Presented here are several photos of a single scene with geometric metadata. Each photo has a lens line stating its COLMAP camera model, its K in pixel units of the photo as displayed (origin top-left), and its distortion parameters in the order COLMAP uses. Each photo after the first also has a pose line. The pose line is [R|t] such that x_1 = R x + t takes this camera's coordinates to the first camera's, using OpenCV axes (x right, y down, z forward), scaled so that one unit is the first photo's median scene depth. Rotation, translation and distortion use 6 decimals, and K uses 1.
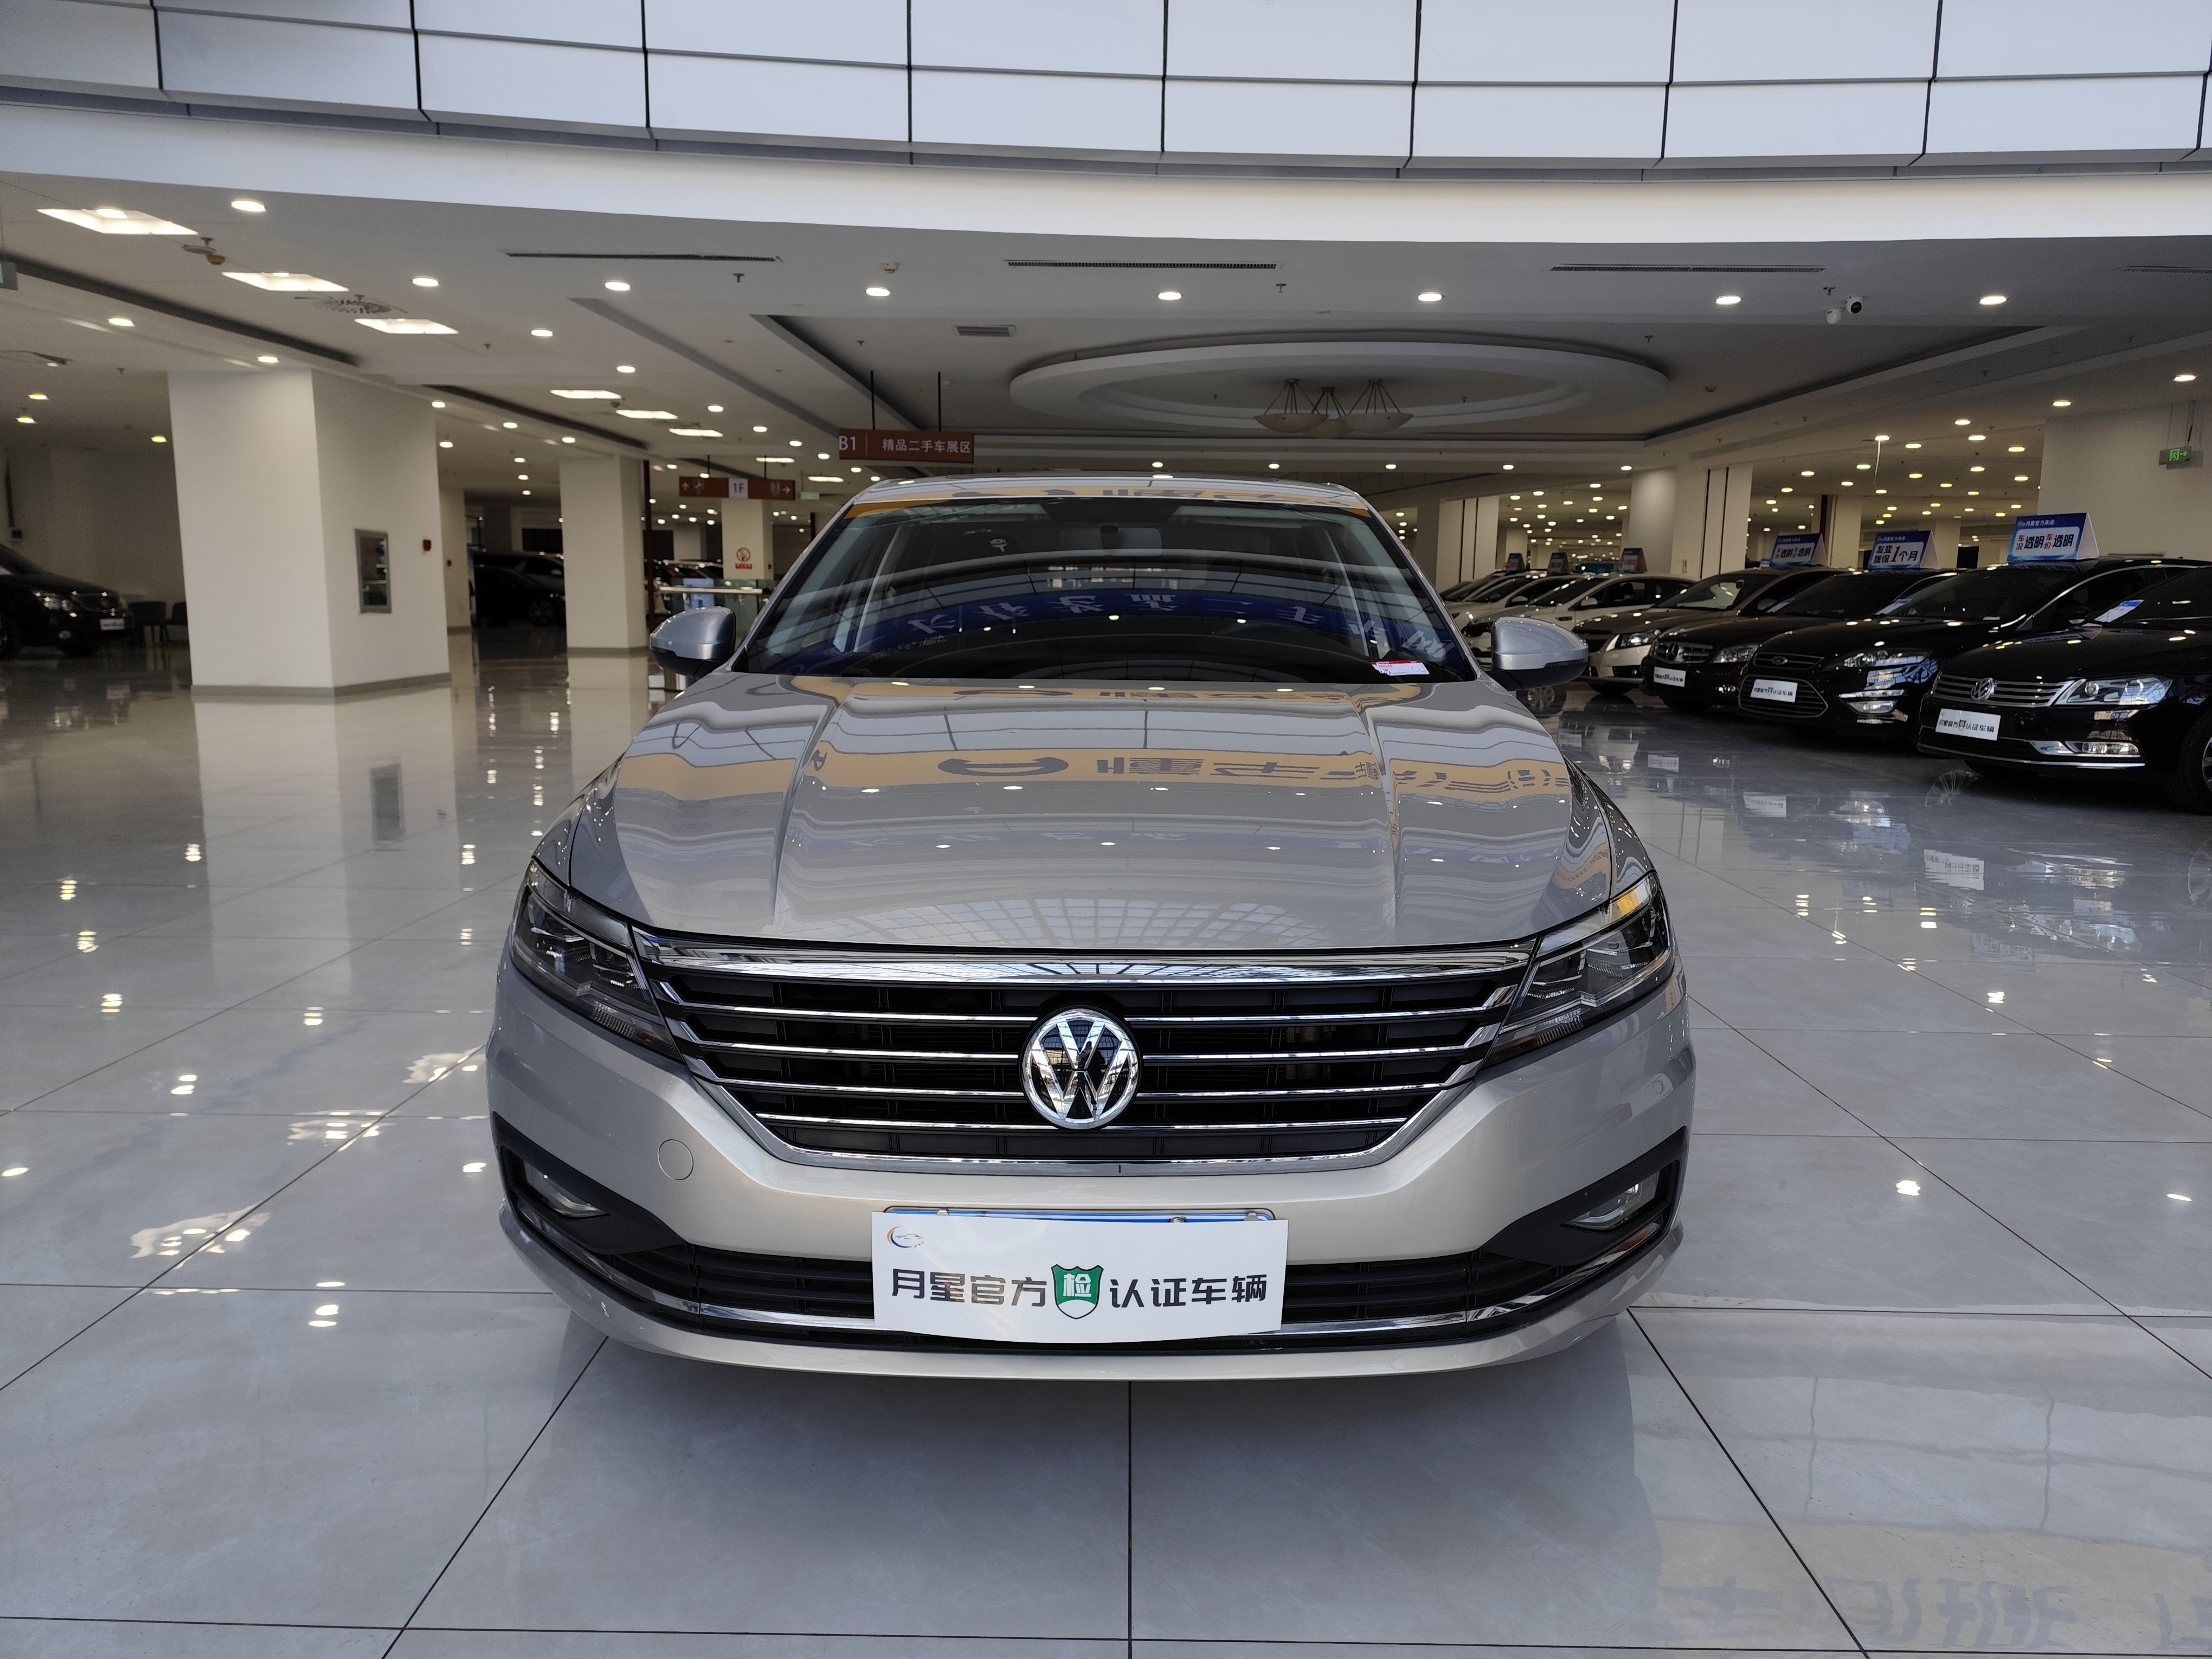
lens RADIAL K [[1500.0, 0, 1118.5], [0, 1500.0, 831.7], [0, 0, 1]] dist [0.036883, -0.039098]
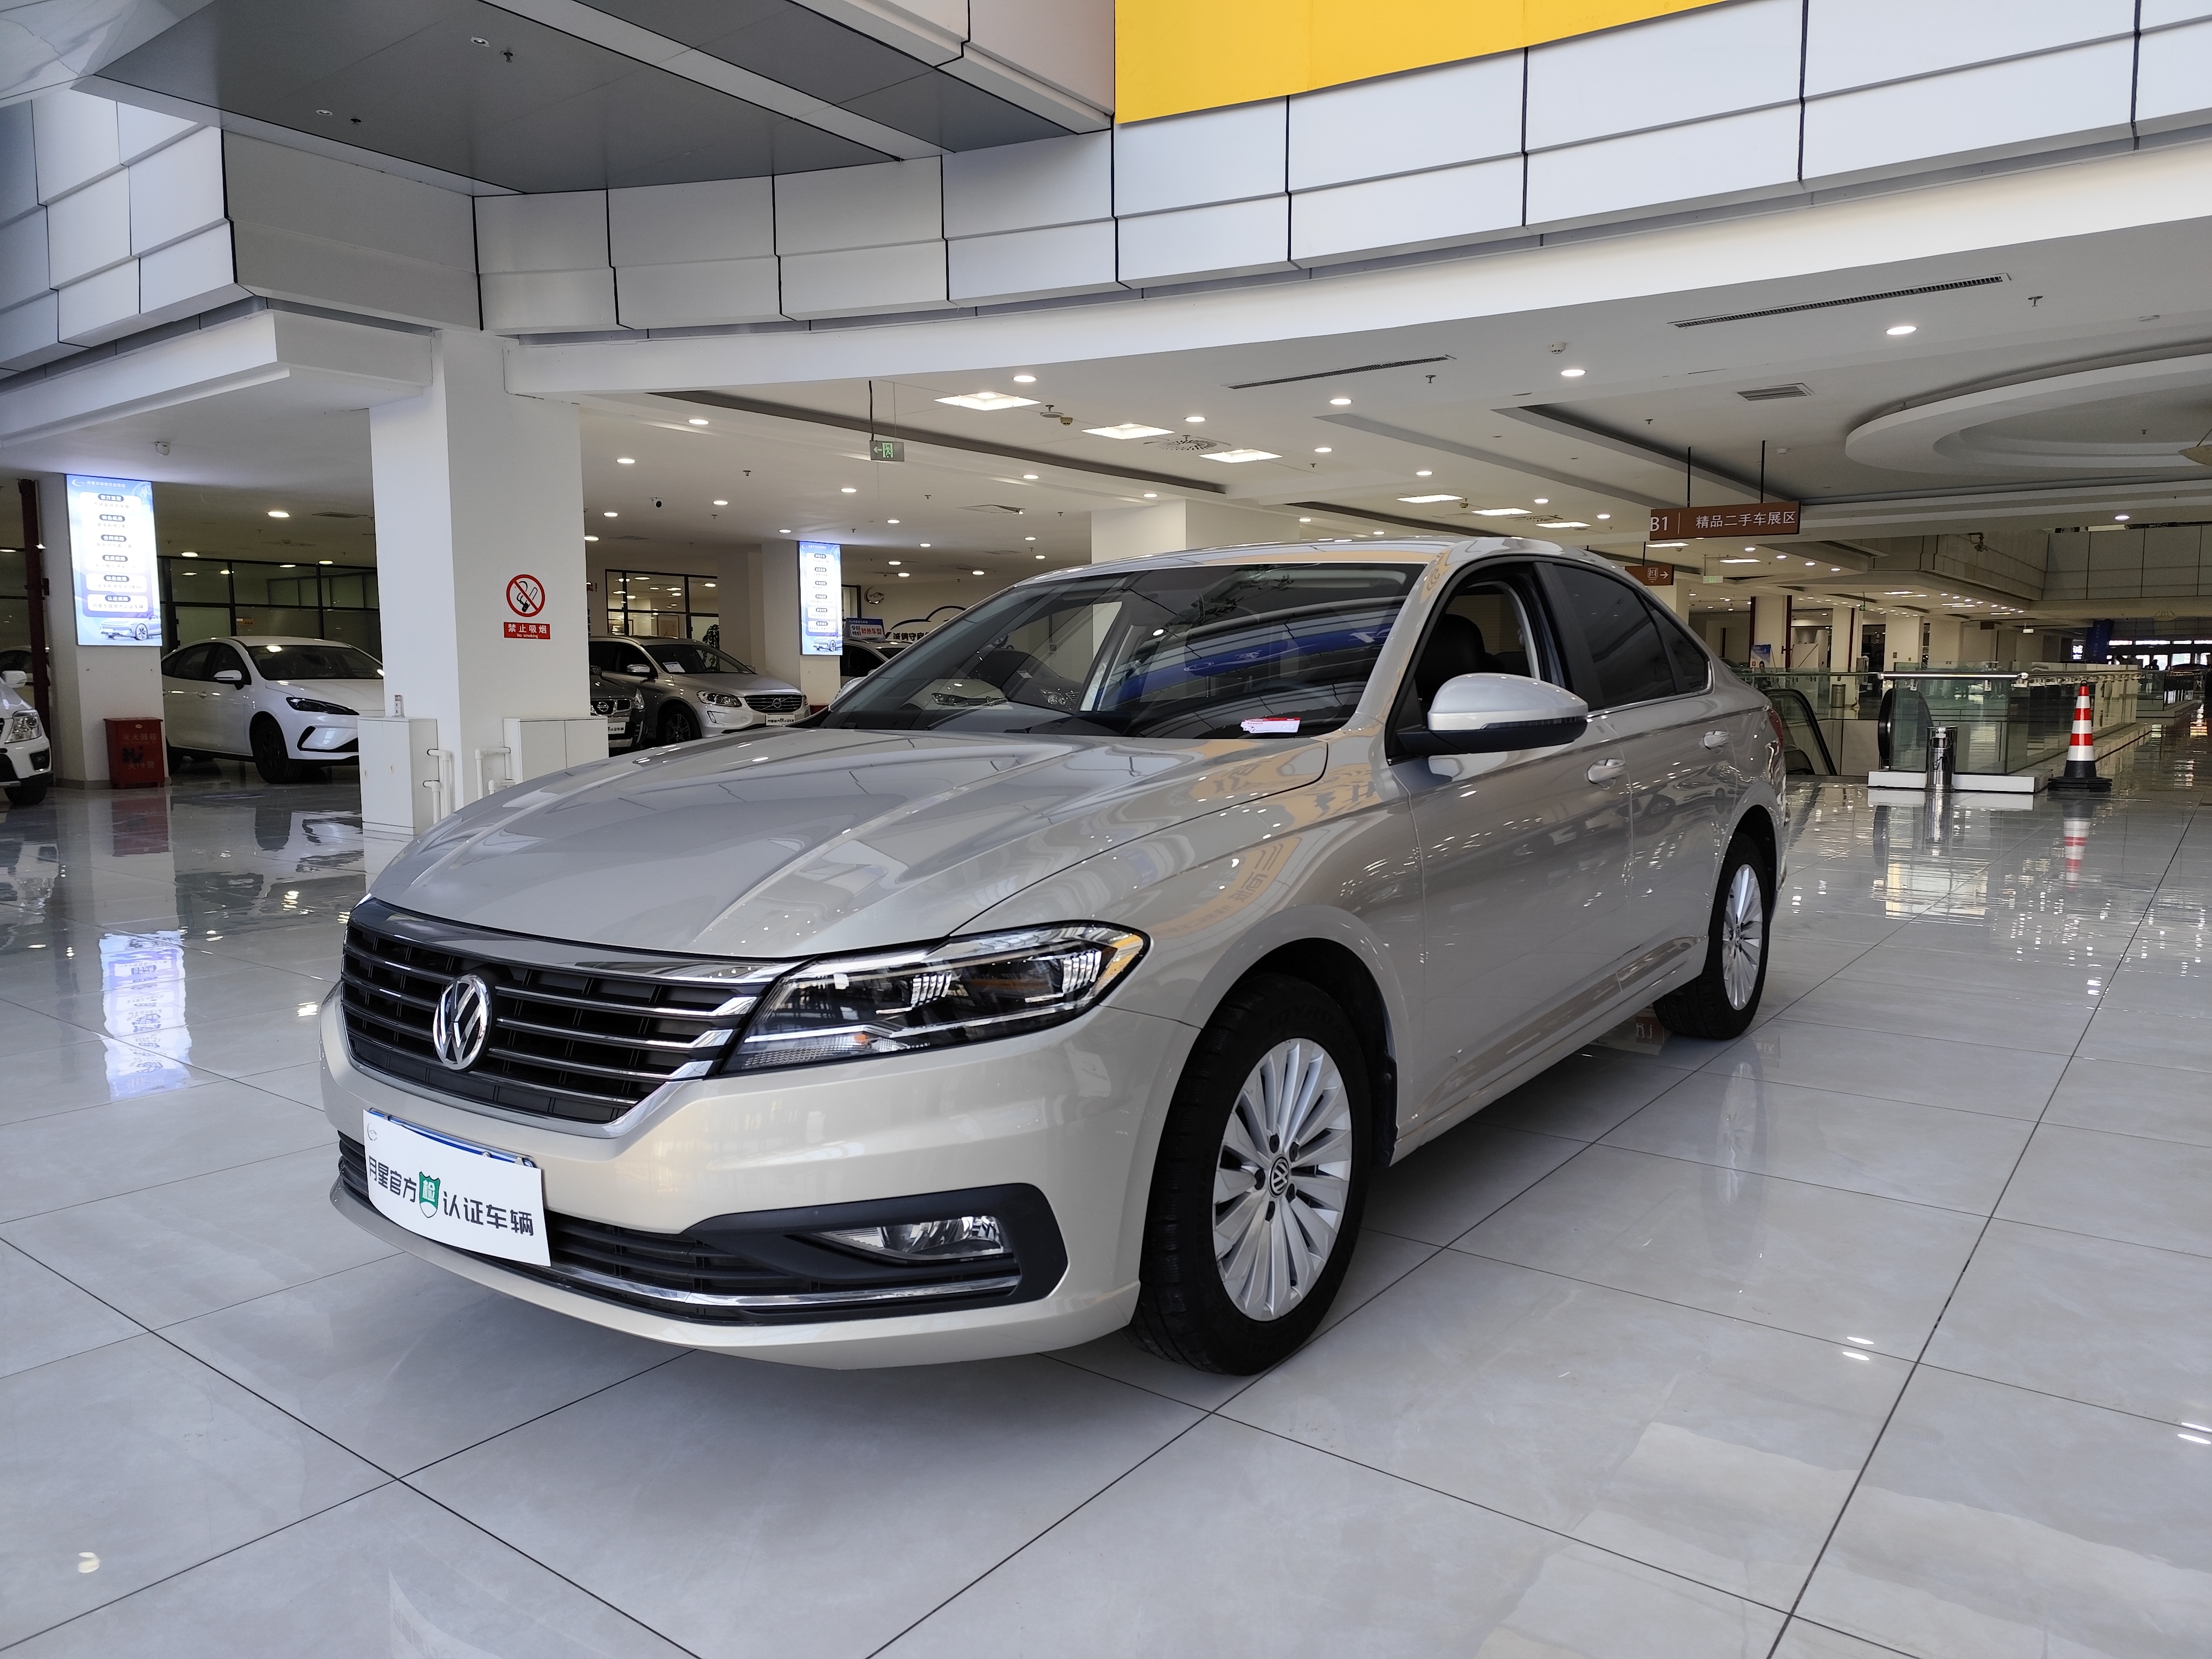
lens RADIAL K [[1500.0, 0, 1118.5], [0, 1500.0, 831.7], [0, 0, 1]] dist [0.036883, -0.039098]
pose [[0.807785, 0.043444, -0.587875, 1.146037], [-0.079010, 0.996261, -0.034941, 0.000439], [0.584159, 0.074672, 0.808197, 0.286988]]
